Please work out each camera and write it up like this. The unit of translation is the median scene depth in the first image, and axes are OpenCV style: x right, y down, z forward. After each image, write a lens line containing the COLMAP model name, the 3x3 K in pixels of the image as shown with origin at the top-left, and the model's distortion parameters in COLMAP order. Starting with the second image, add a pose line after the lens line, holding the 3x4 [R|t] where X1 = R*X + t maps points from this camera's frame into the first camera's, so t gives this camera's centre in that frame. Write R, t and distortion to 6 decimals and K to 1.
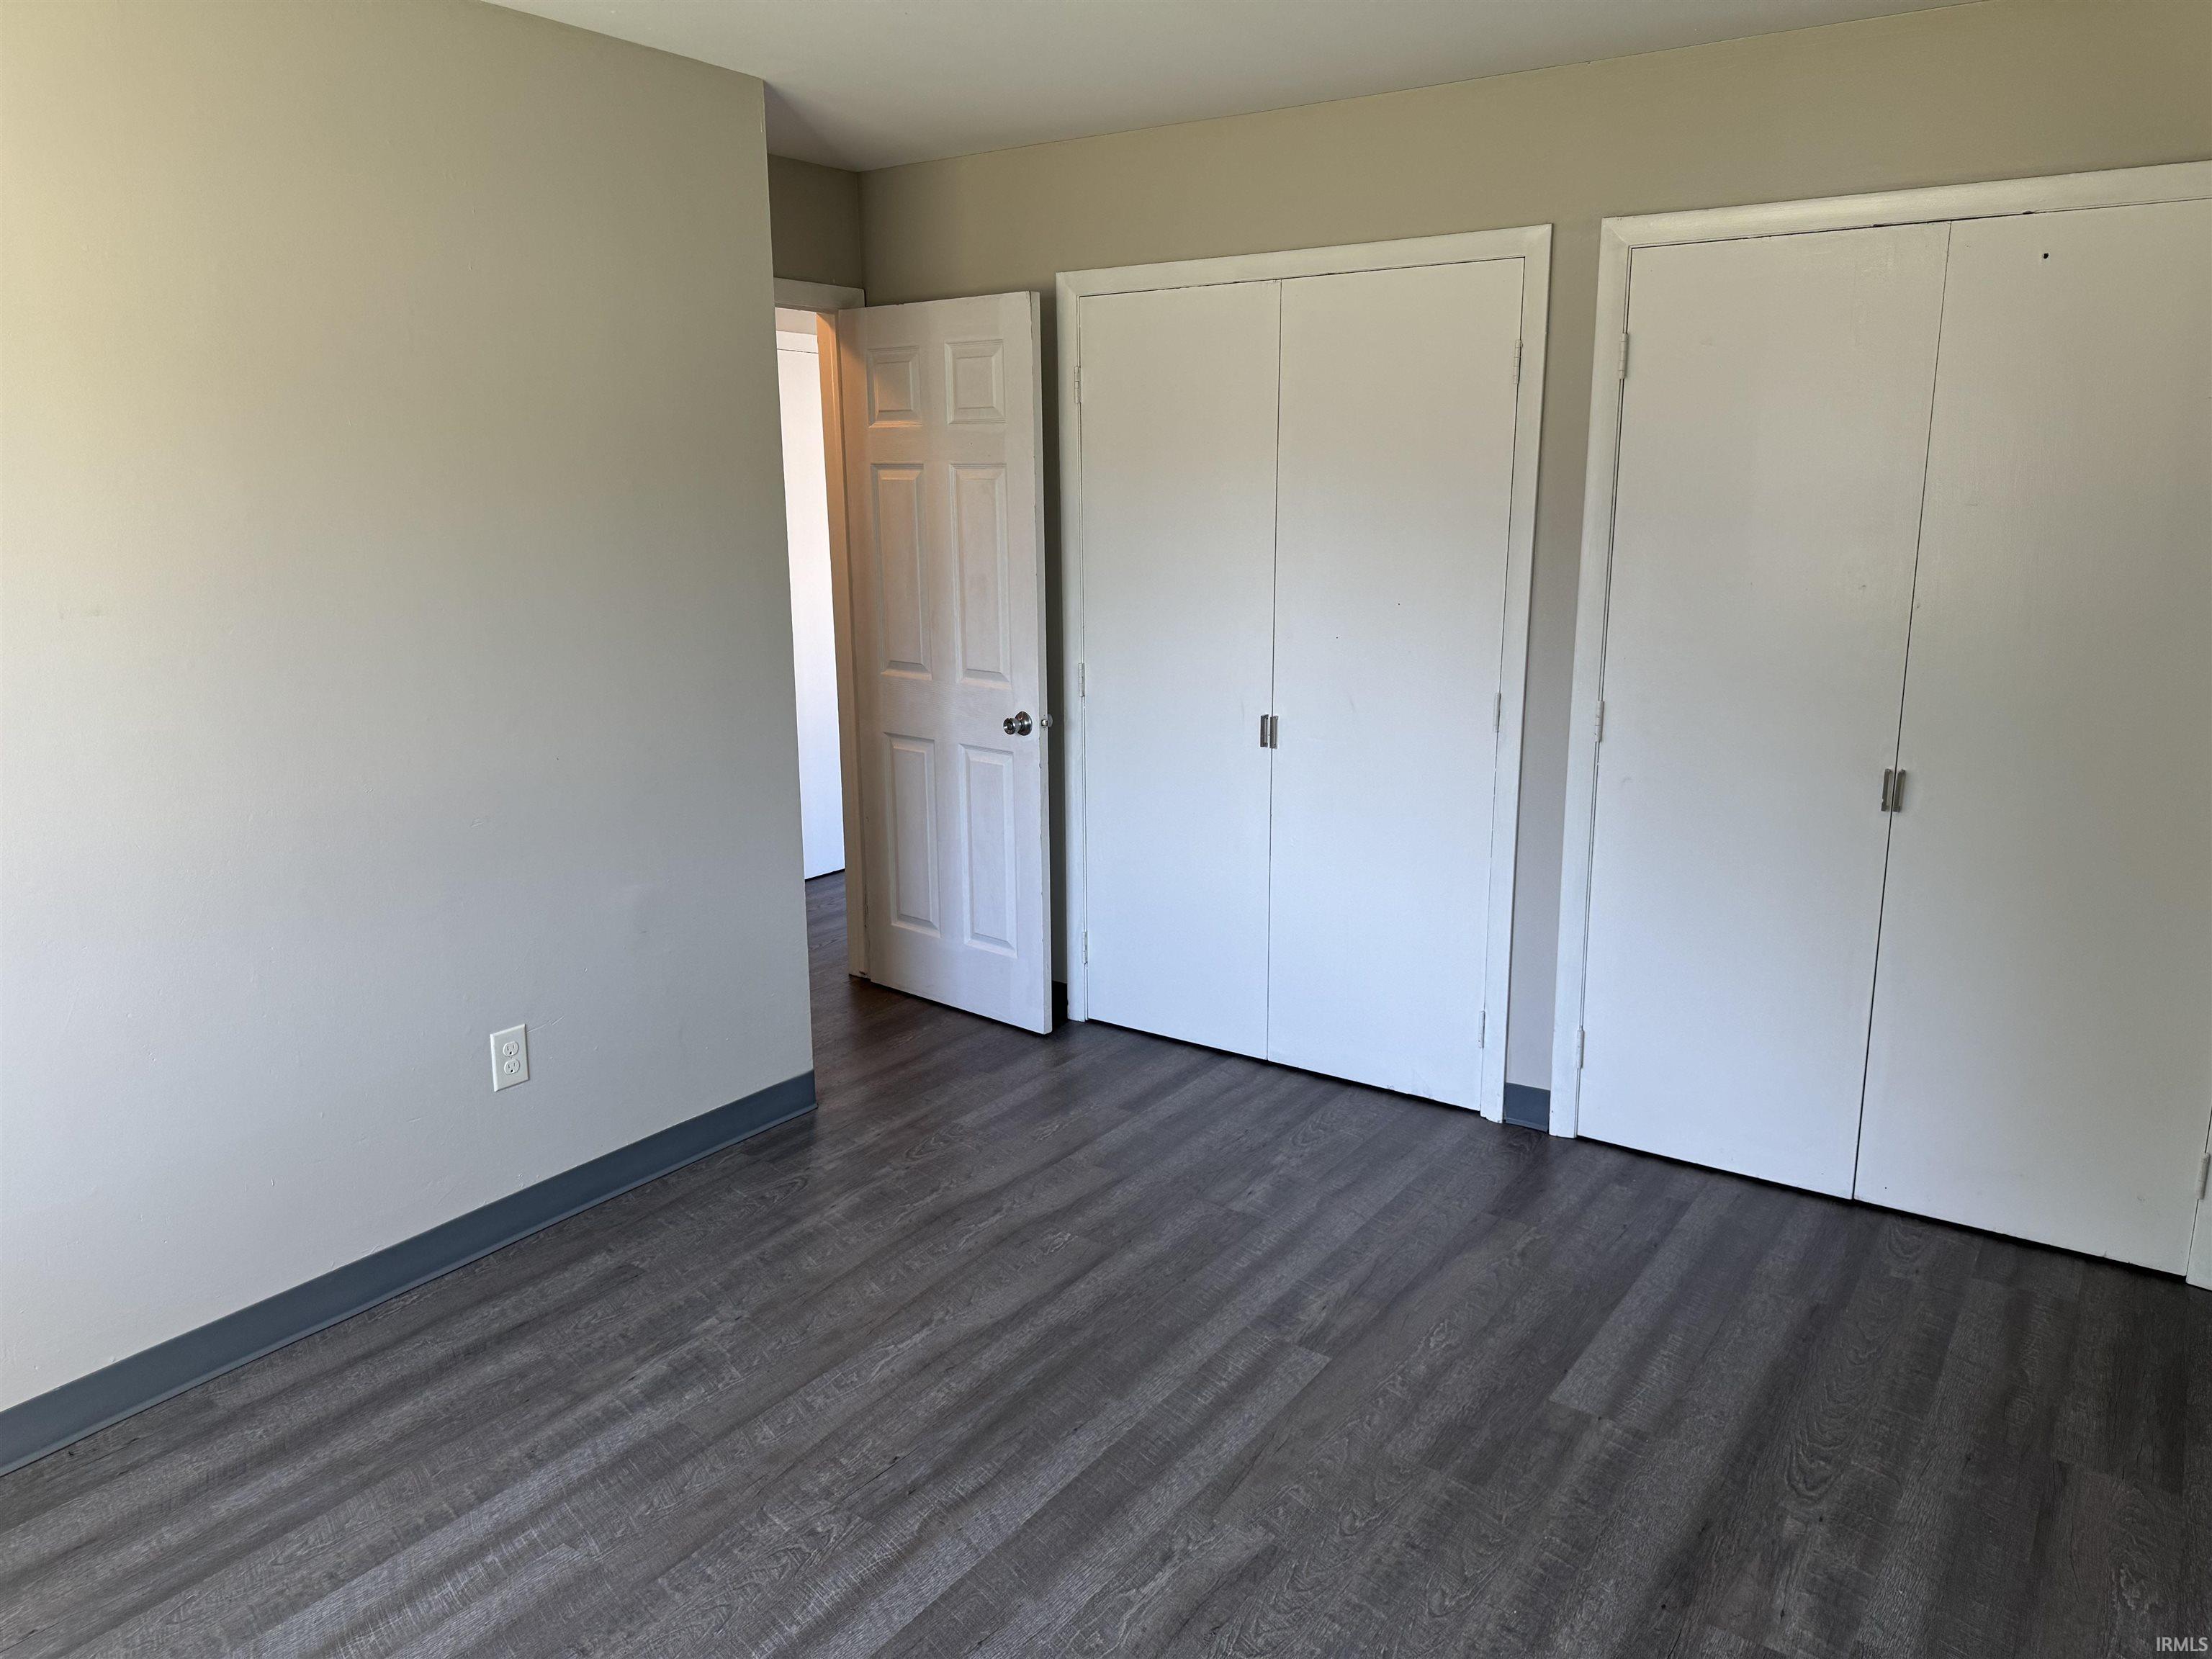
lens RADIAL K [[1563.8, 0, 1106.6], [0, 1563.8, 829.2], [0, 0, 1]] dist [-0.001584, 0.001700]
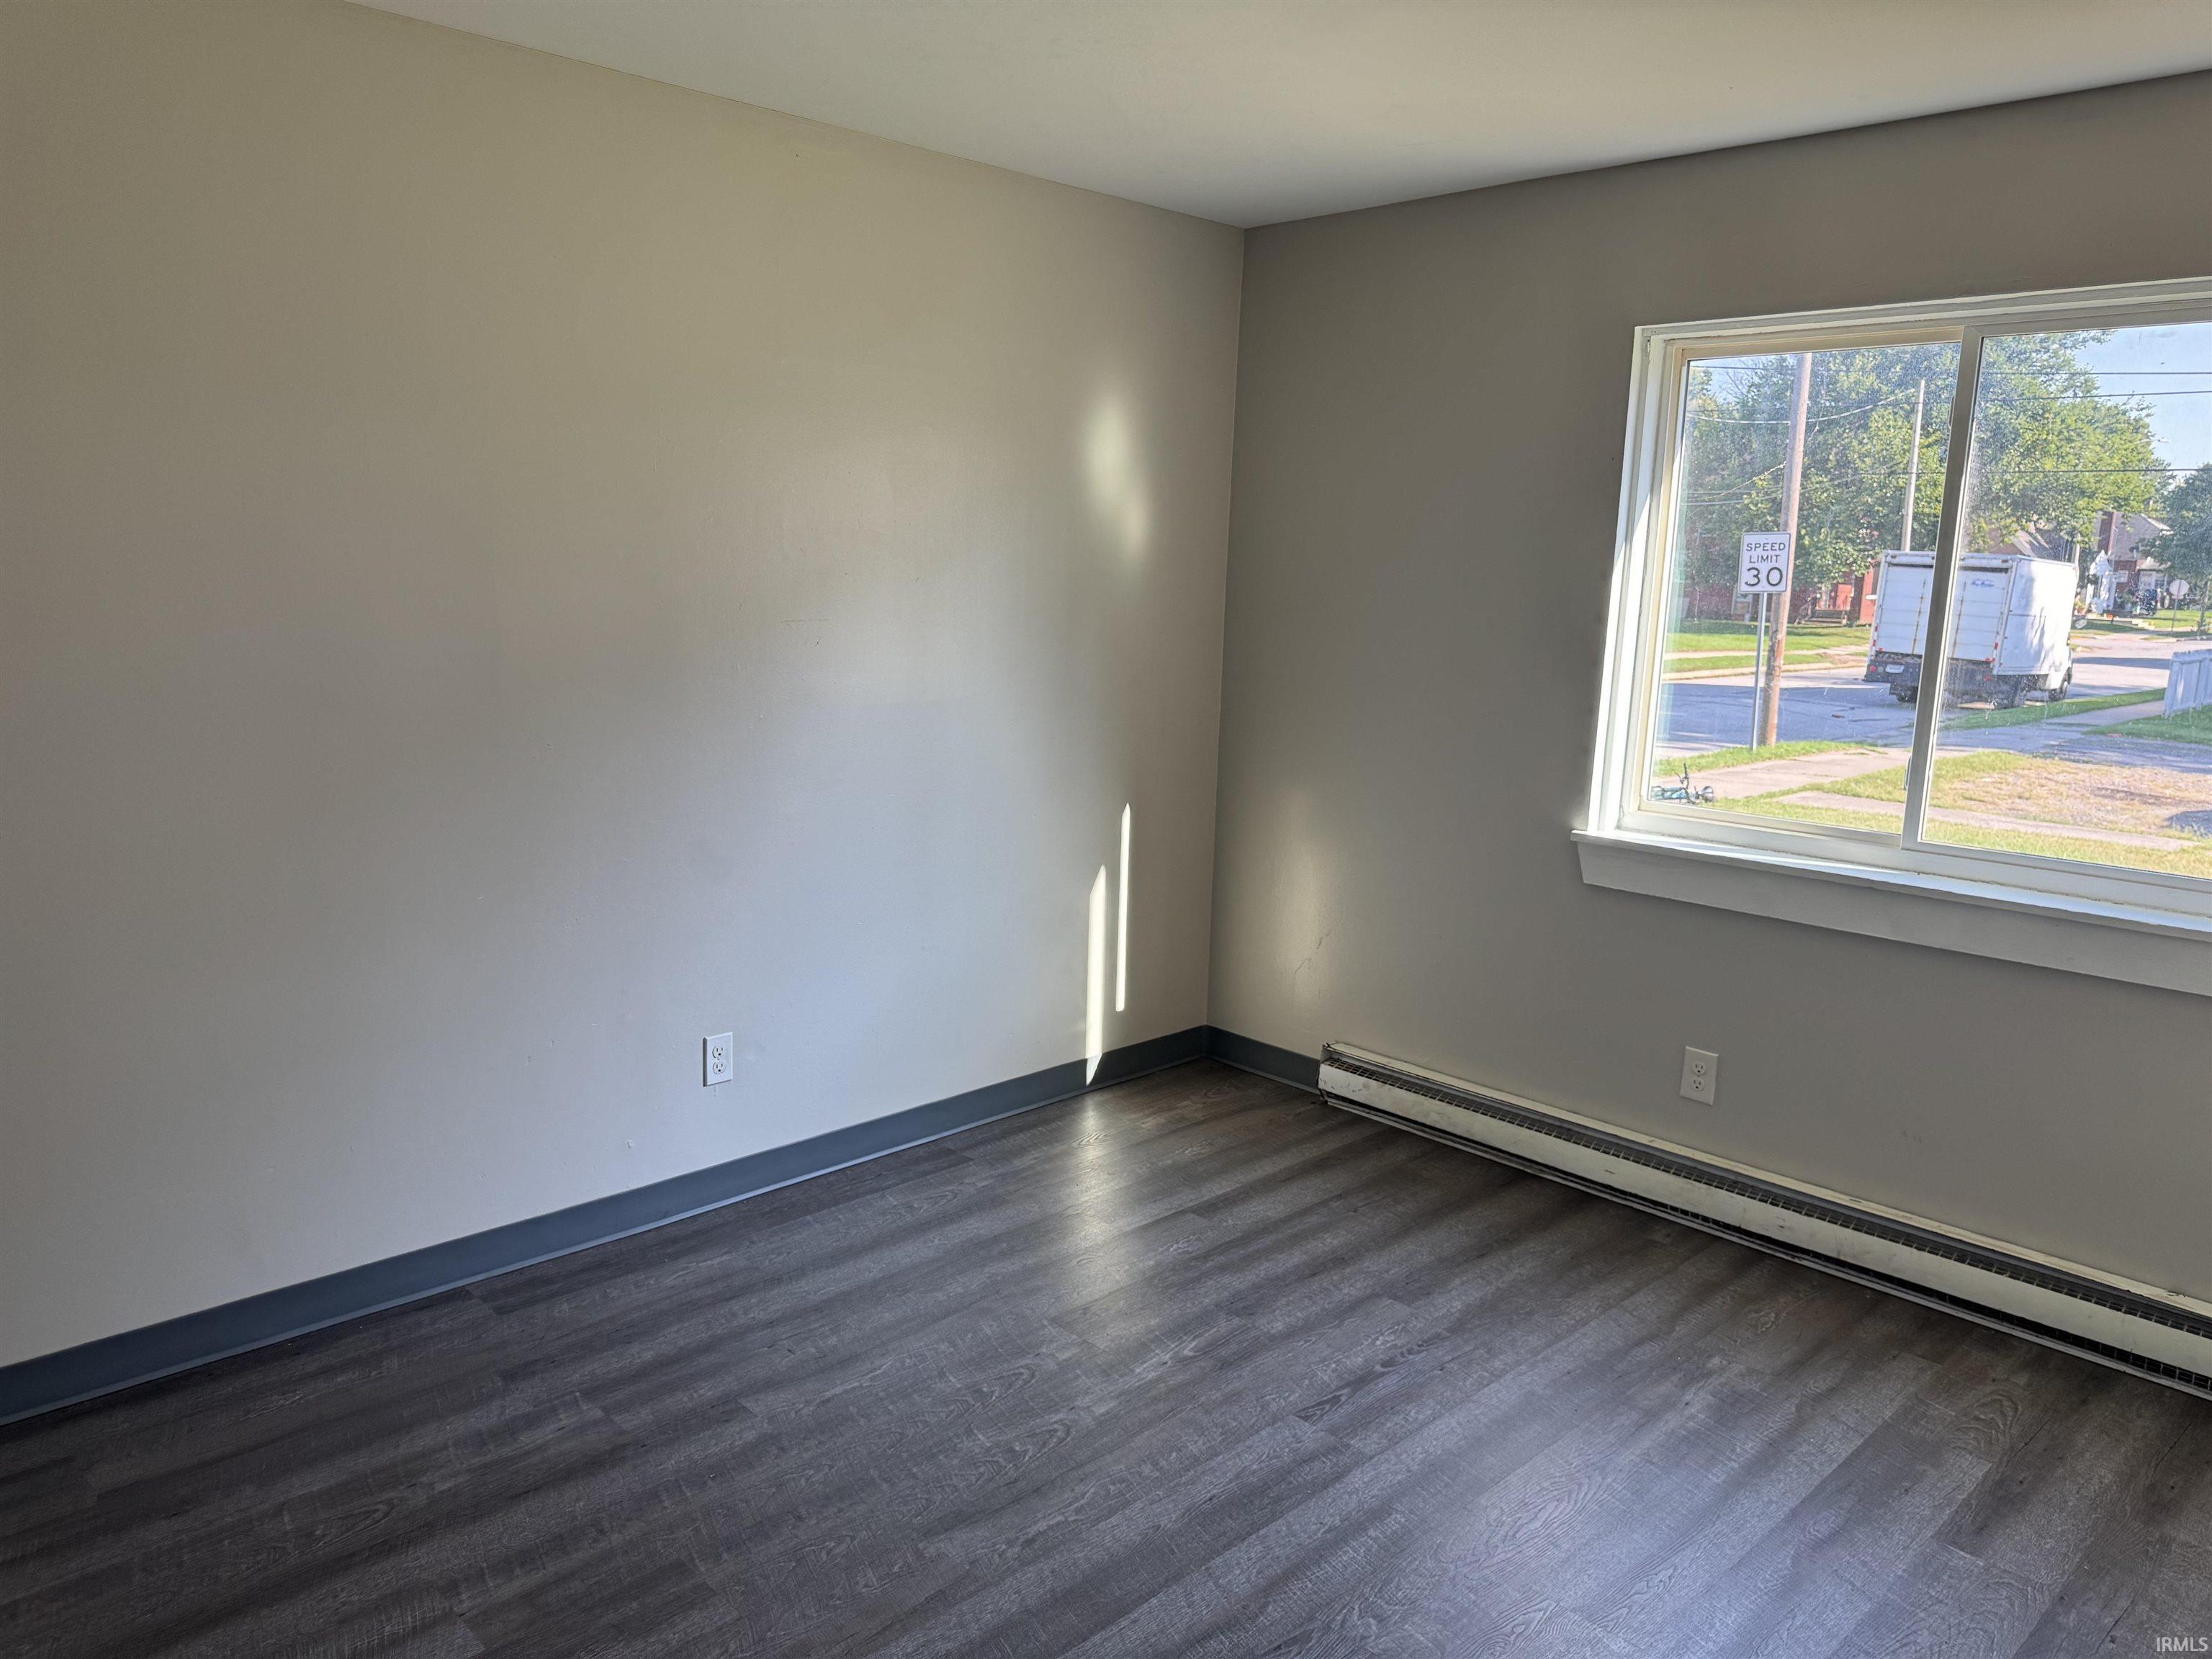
lens RADIAL K [[1563.8, 0, 1106.7], [0, 1563.8, 837.5], [0, 0, 1]] dist [-0.001584, 0.001700]
pose [[-0.983032, -0.053686, 0.175400, -0.166801], [0.018415, 0.922498, 0.385563, -0.364351], [-0.182506, 0.382251, -0.905856, 1.717545]]
